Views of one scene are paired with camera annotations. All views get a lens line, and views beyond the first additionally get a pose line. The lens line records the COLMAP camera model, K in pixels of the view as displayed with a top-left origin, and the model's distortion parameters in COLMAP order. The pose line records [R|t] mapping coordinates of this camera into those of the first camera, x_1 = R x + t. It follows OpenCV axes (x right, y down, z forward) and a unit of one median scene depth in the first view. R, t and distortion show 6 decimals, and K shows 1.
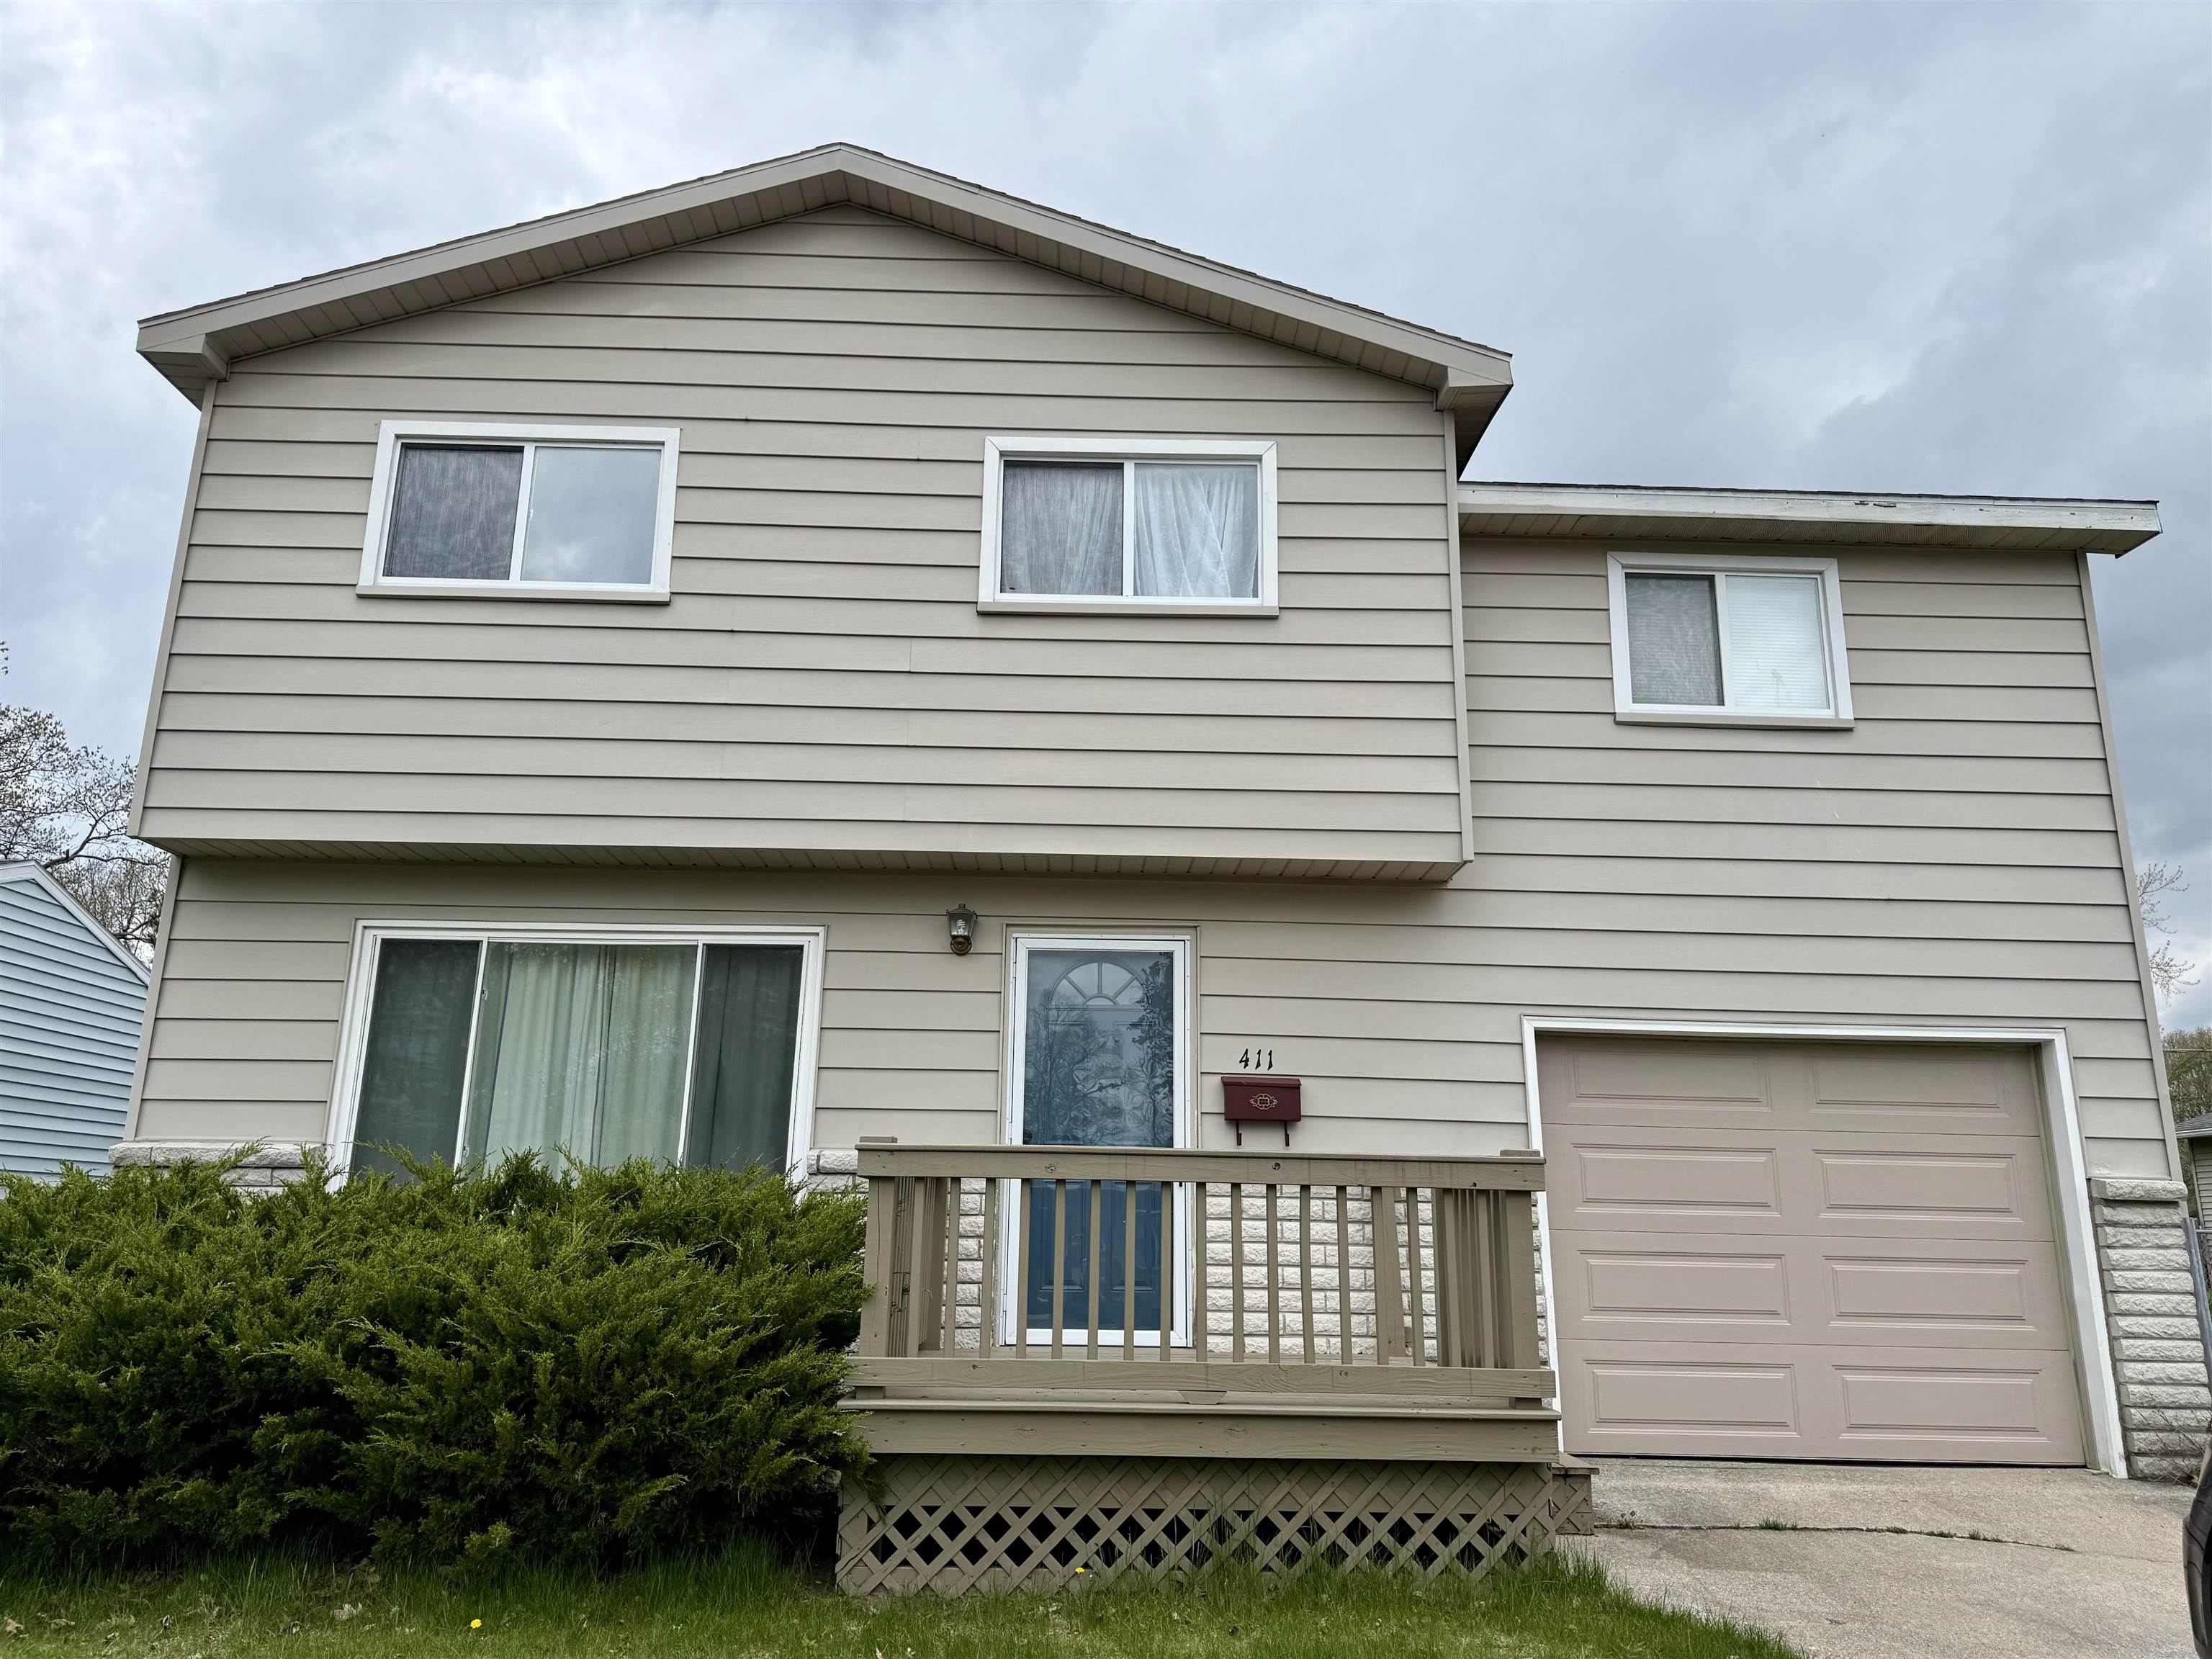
lens RADIAL K [[1553.8, 0, 1117.7], [0, 1553.8, 818.0], [0, 0, 1]] dist [0.028641, -0.049435]
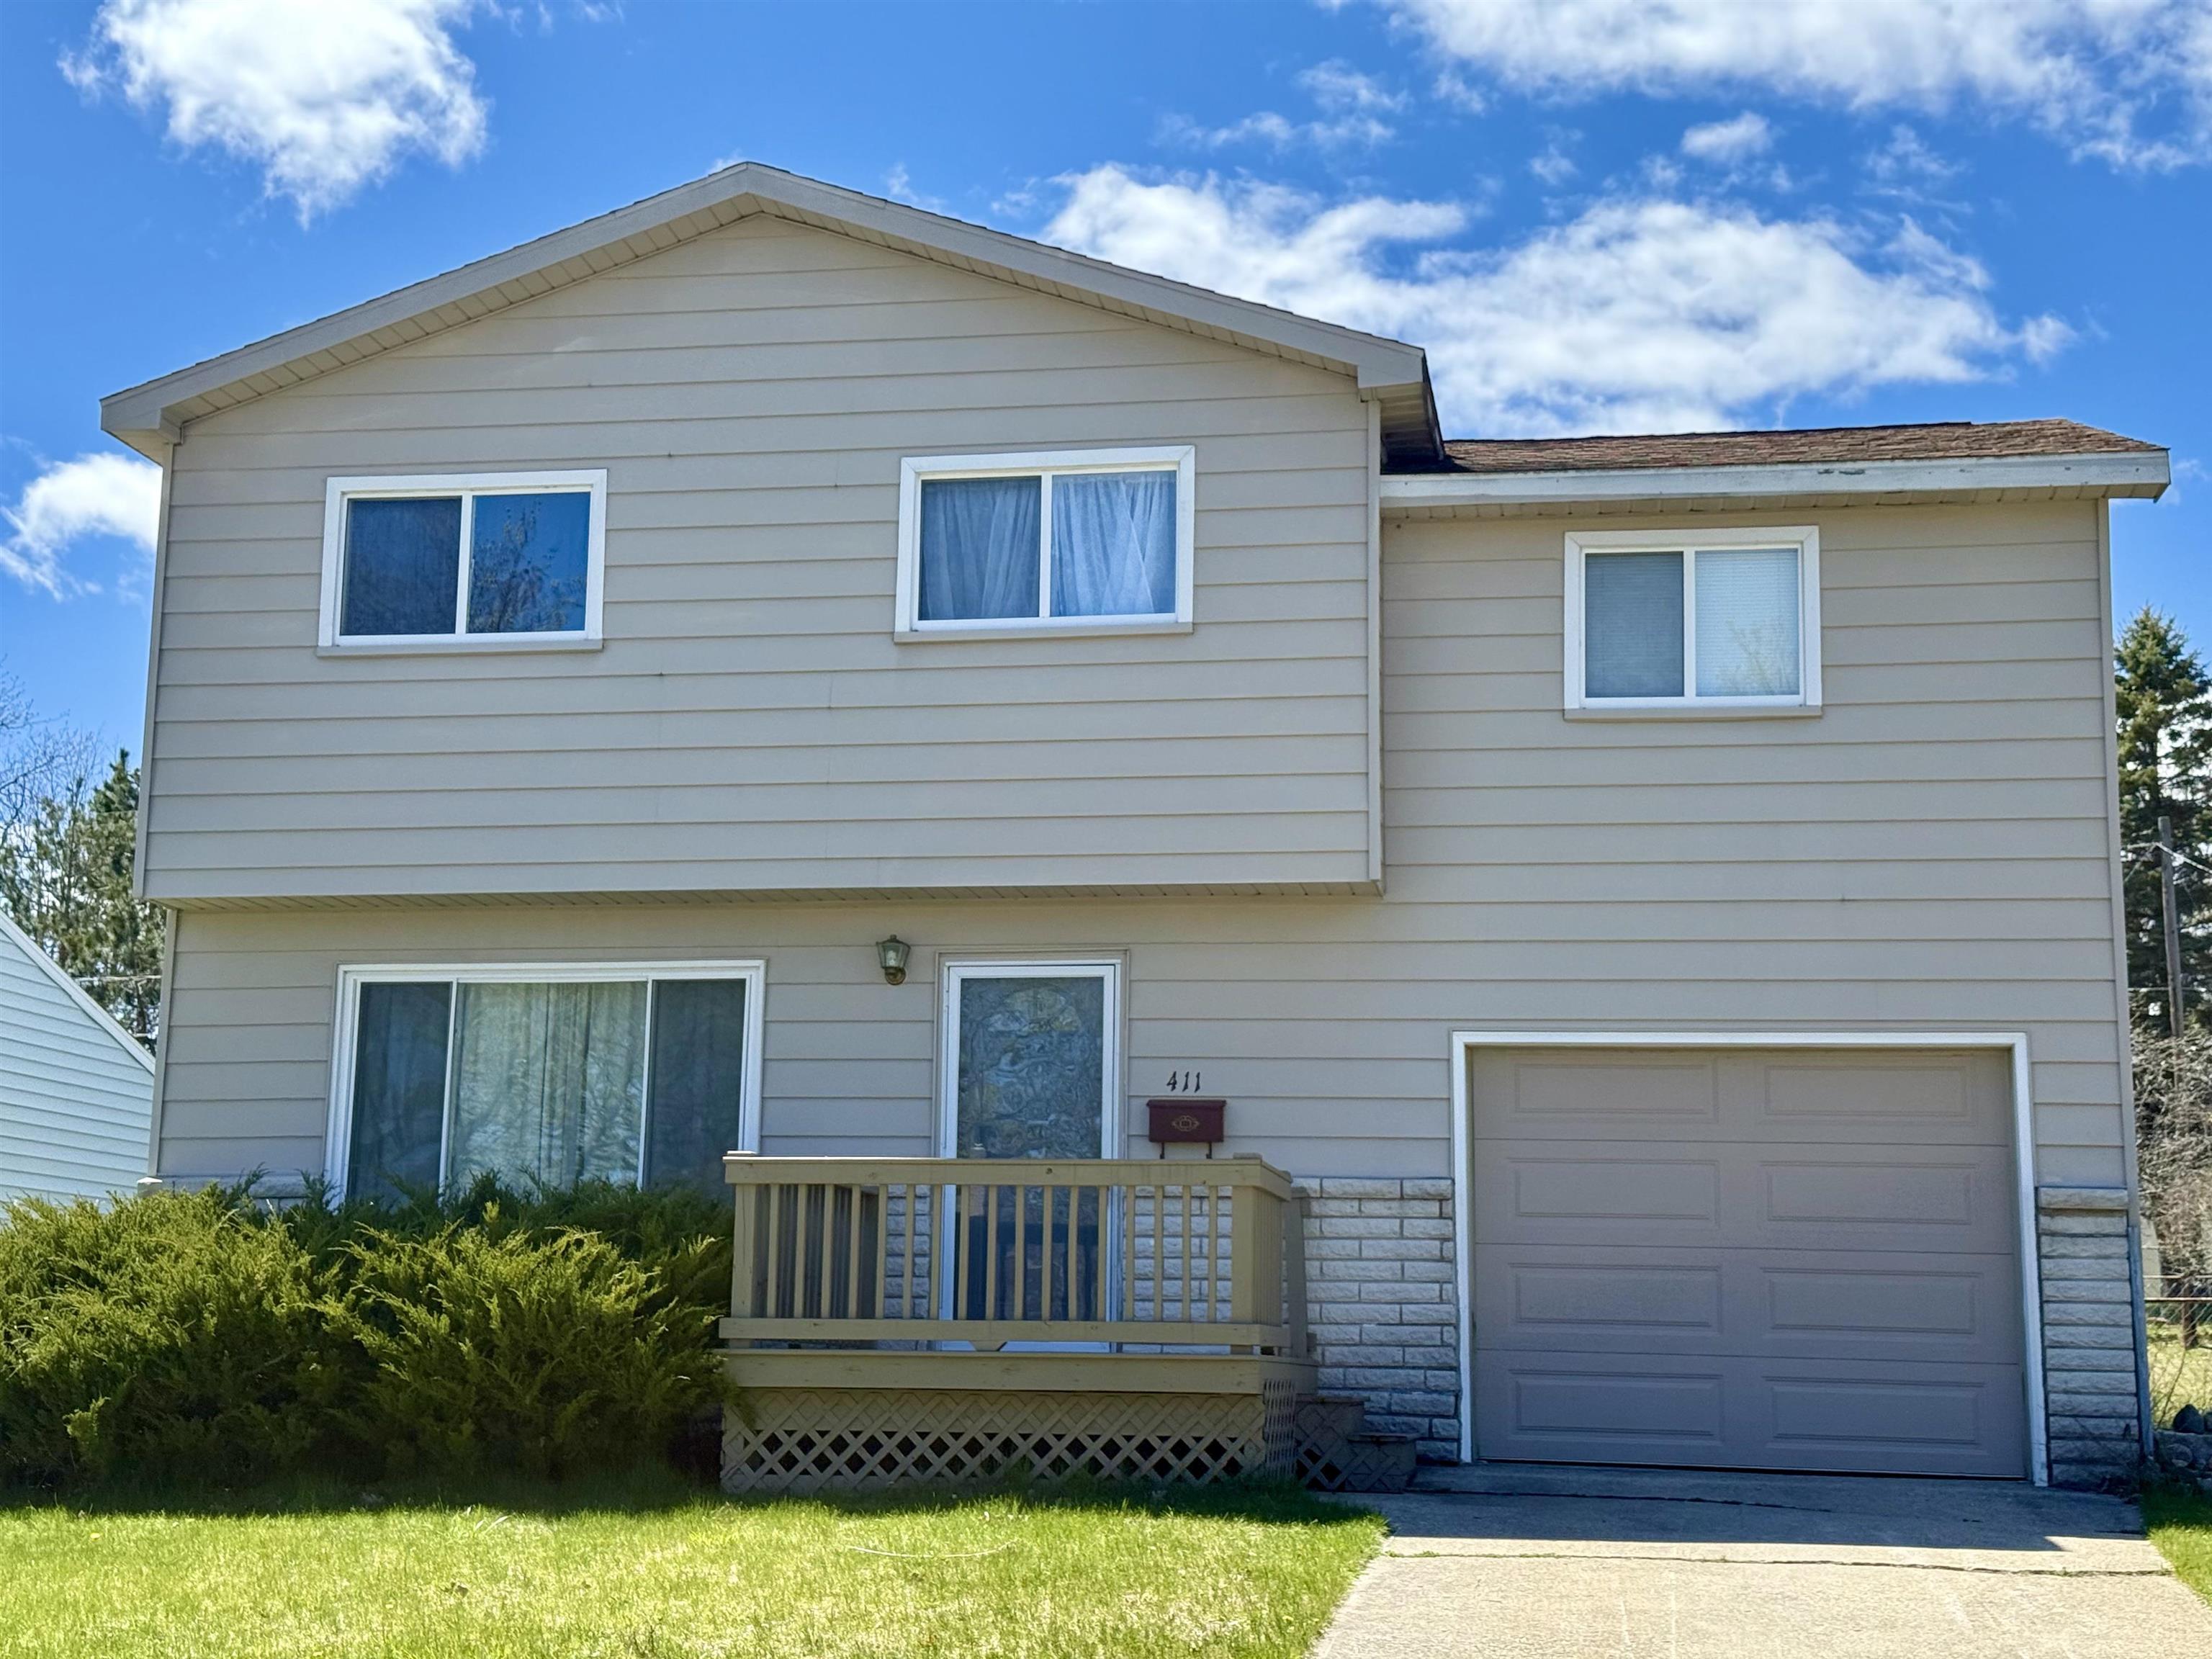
lens RADIAL K [[3096.5, 0, 1140.9], [0, 3096.5, 787.6], [0, 0, 1]] dist [0.049014, 0.000000]
pose [[0.982403, -0.036847, -0.183100, 0.449827], [0.048229, 0.997145, 0.058101, -0.155900], [0.180437, -0.065910, 0.981376, -0.987936]]
